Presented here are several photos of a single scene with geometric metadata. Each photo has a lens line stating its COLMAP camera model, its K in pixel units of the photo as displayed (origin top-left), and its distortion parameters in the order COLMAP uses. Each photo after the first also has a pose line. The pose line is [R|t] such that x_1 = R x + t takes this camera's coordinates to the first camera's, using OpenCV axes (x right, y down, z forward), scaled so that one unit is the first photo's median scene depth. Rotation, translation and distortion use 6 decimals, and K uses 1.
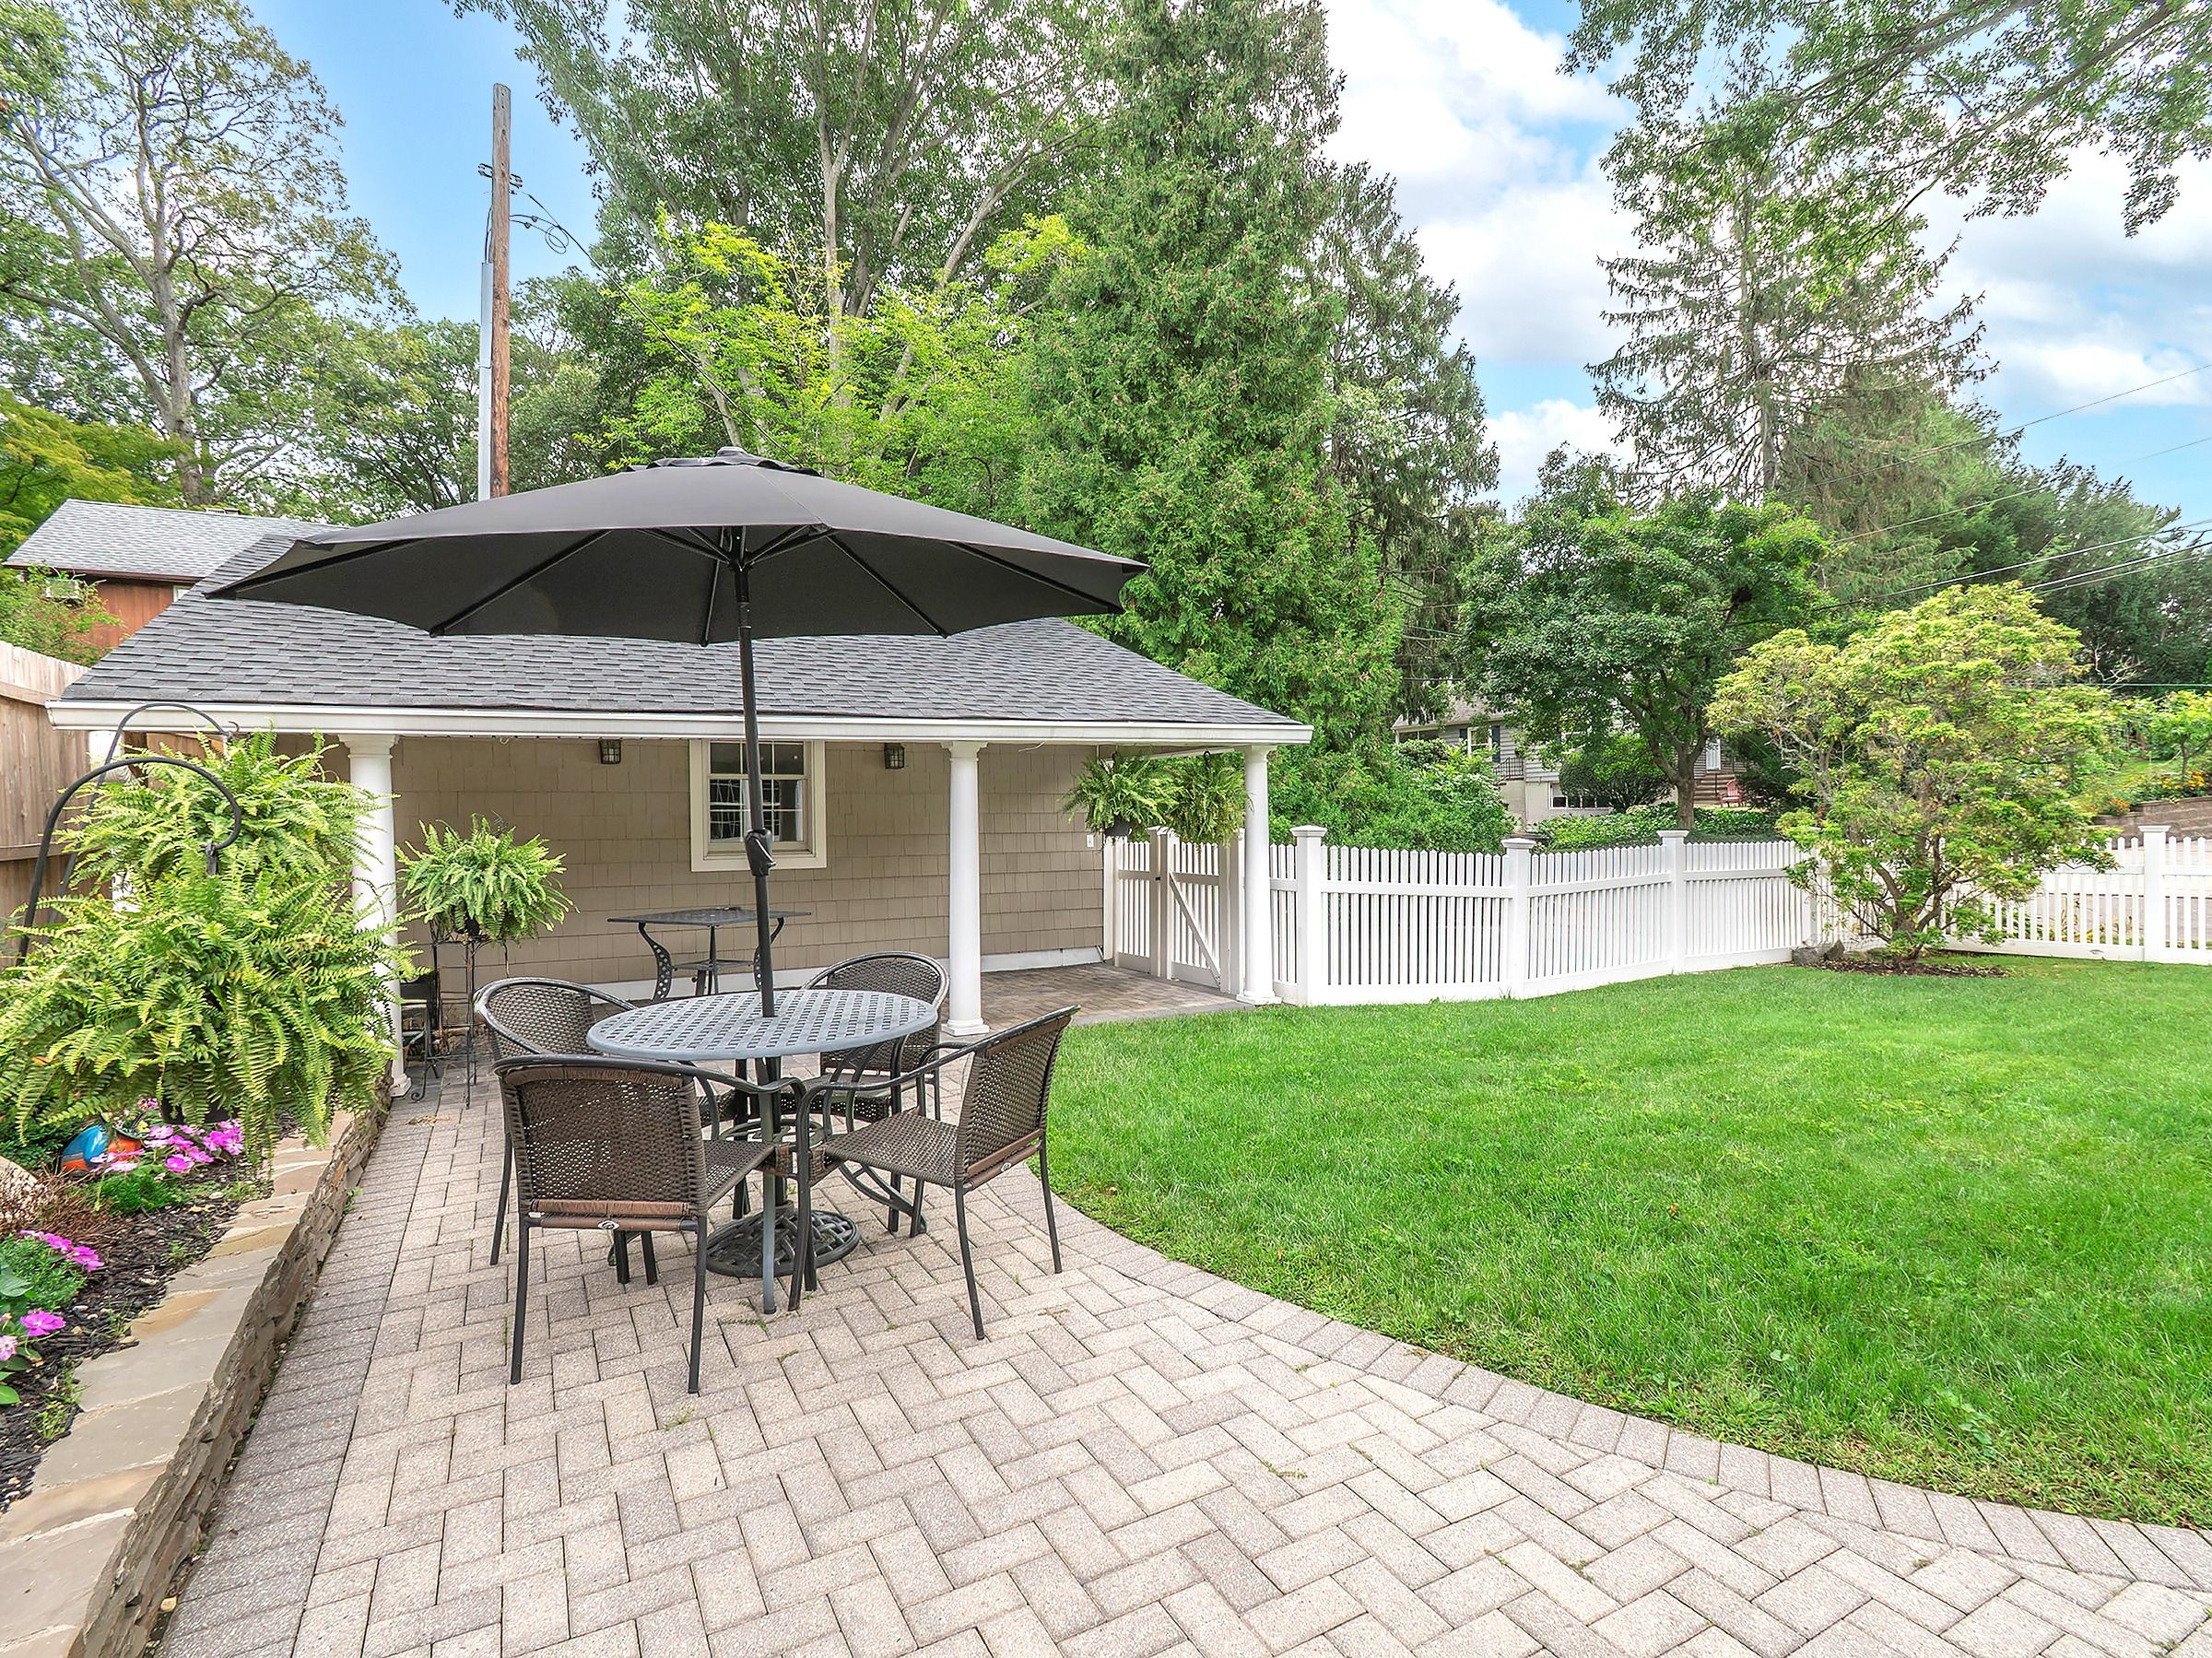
lens RADIAL K [[1111.7, 0, 1106.0], [0, 1111.7, 829.0], [0, 0, 1]] dist [0.000671, -0.000169]
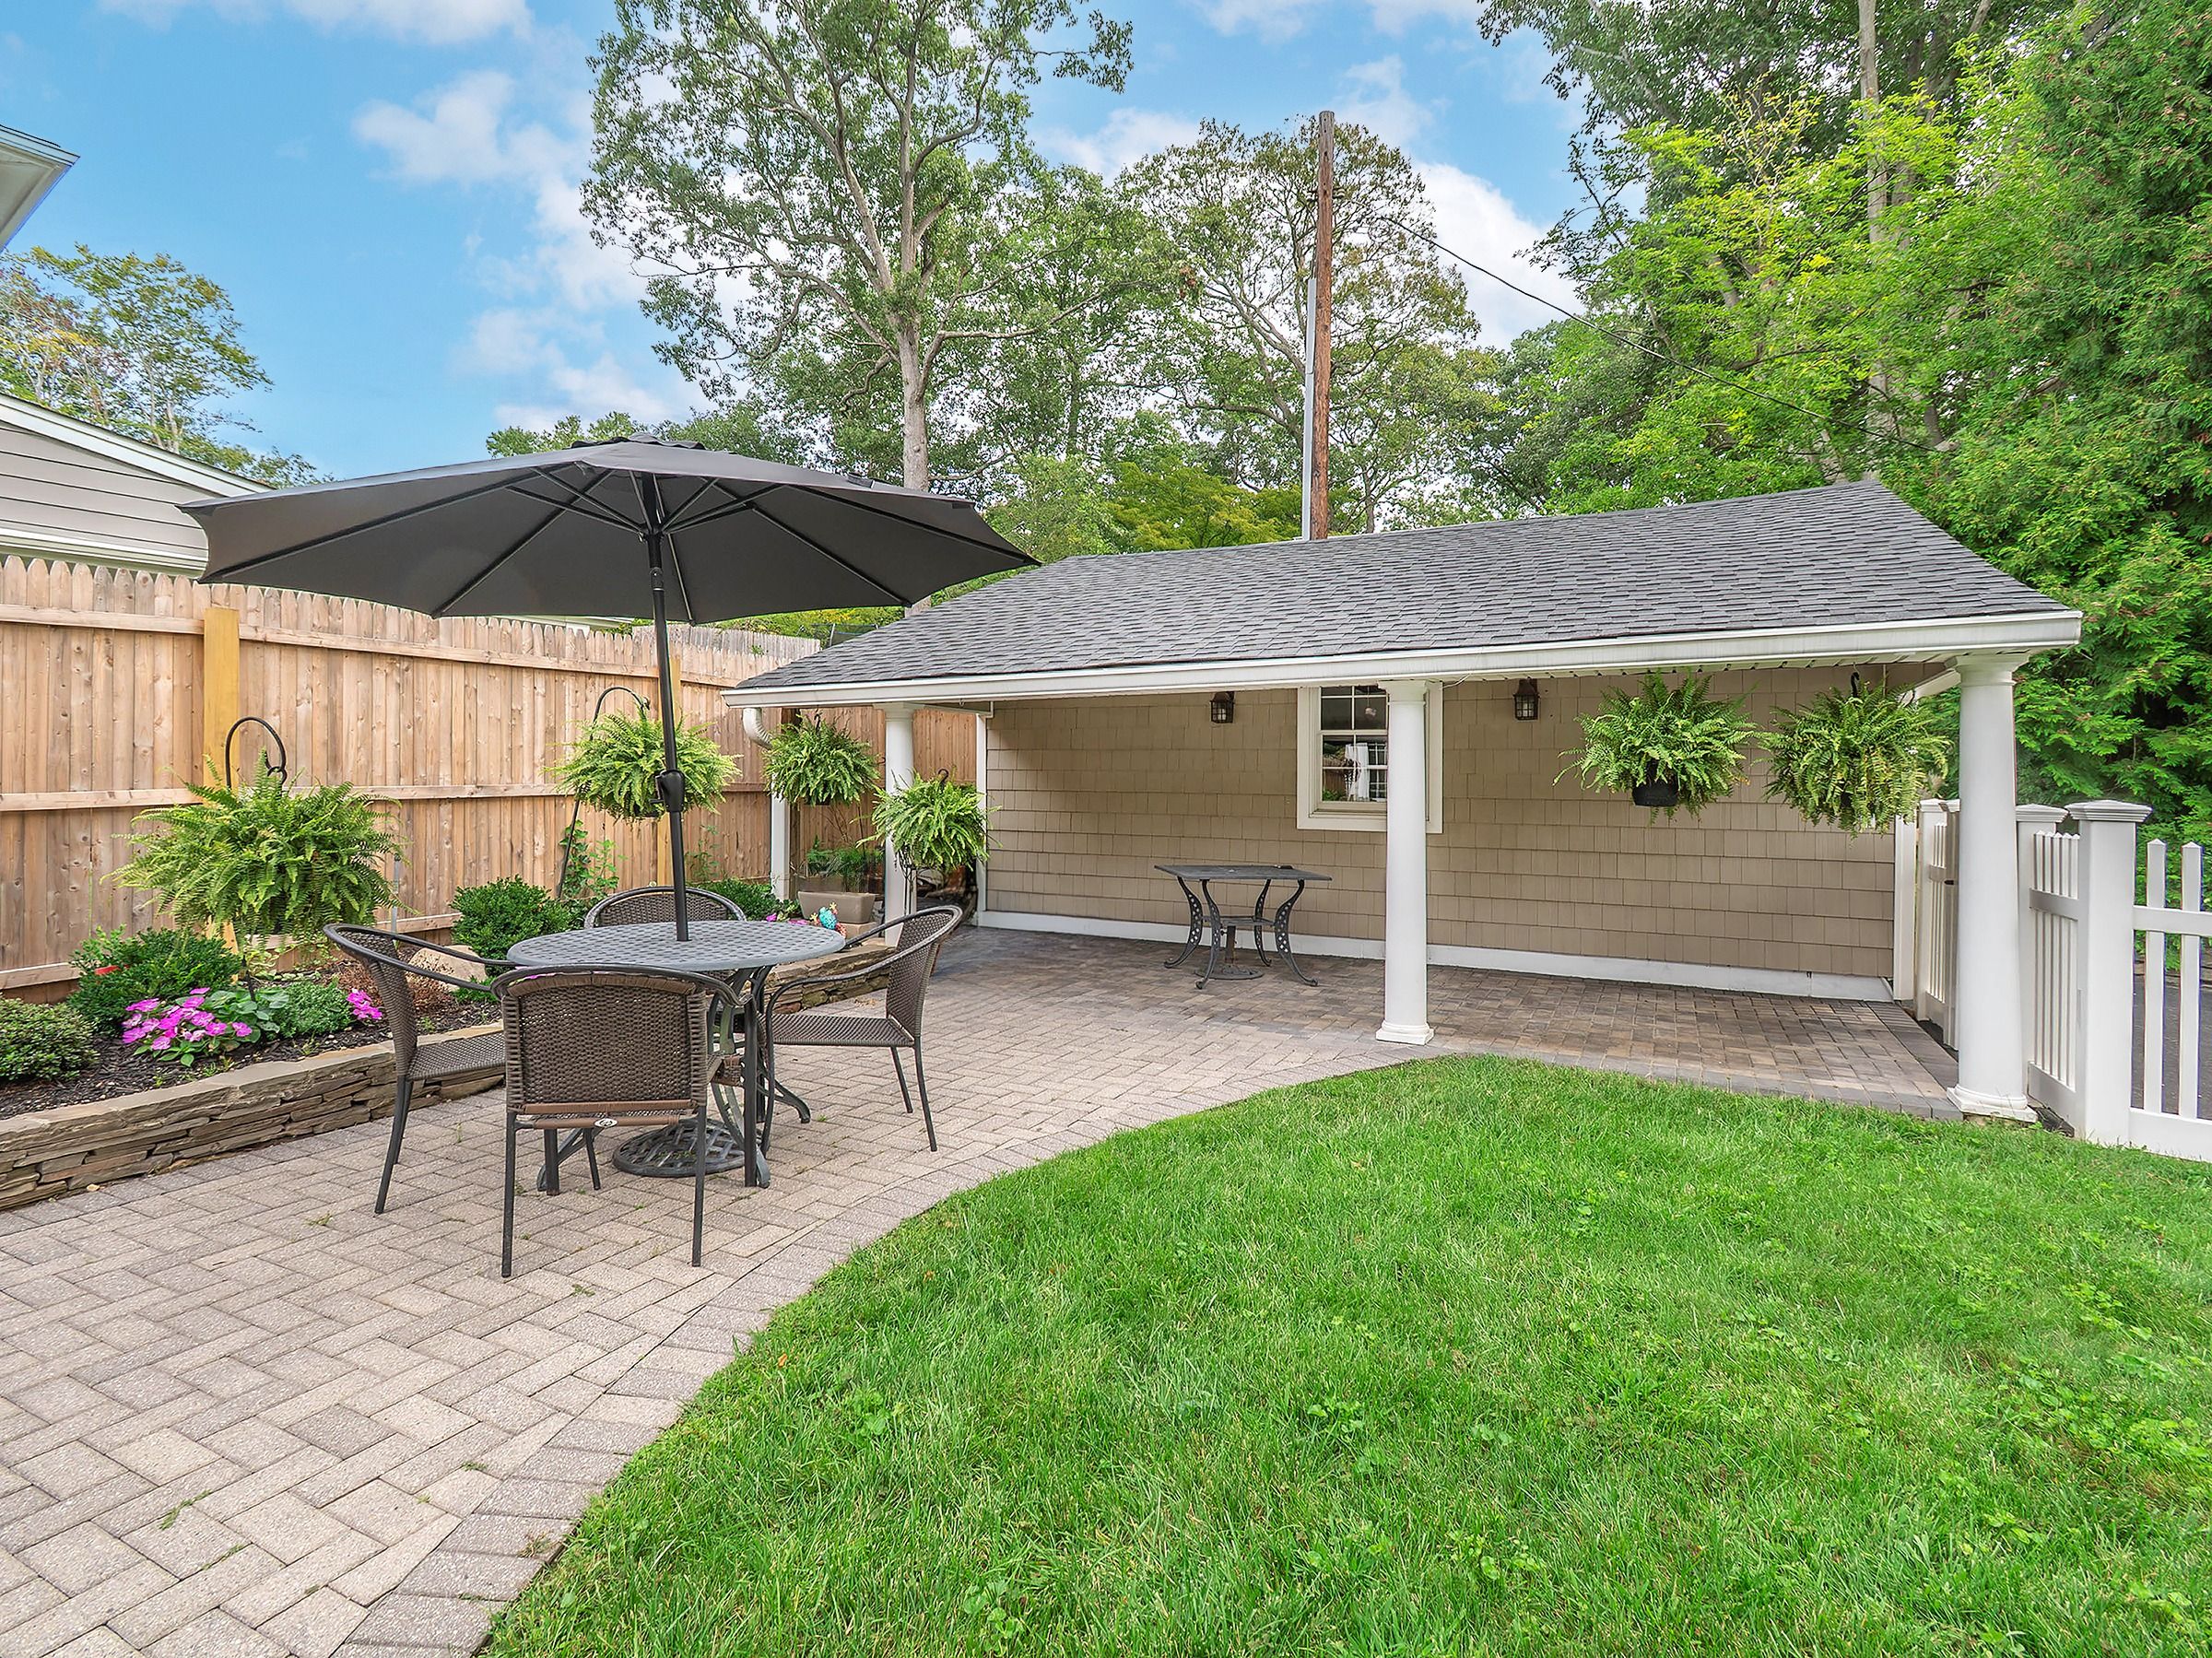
lens RADIAL K [[1099.0, 0, 1109.9], [0, 1099.0, 778.8], [0, 0, 1]] dist [0.003966, 0.000766]
pose [[0.547707, 0.009732, -0.836614, 0.396040], [-0.021856, 0.999758, -0.002679, 0.000347], [0.836385, 0.019752, 0.547787, 0.353295]]
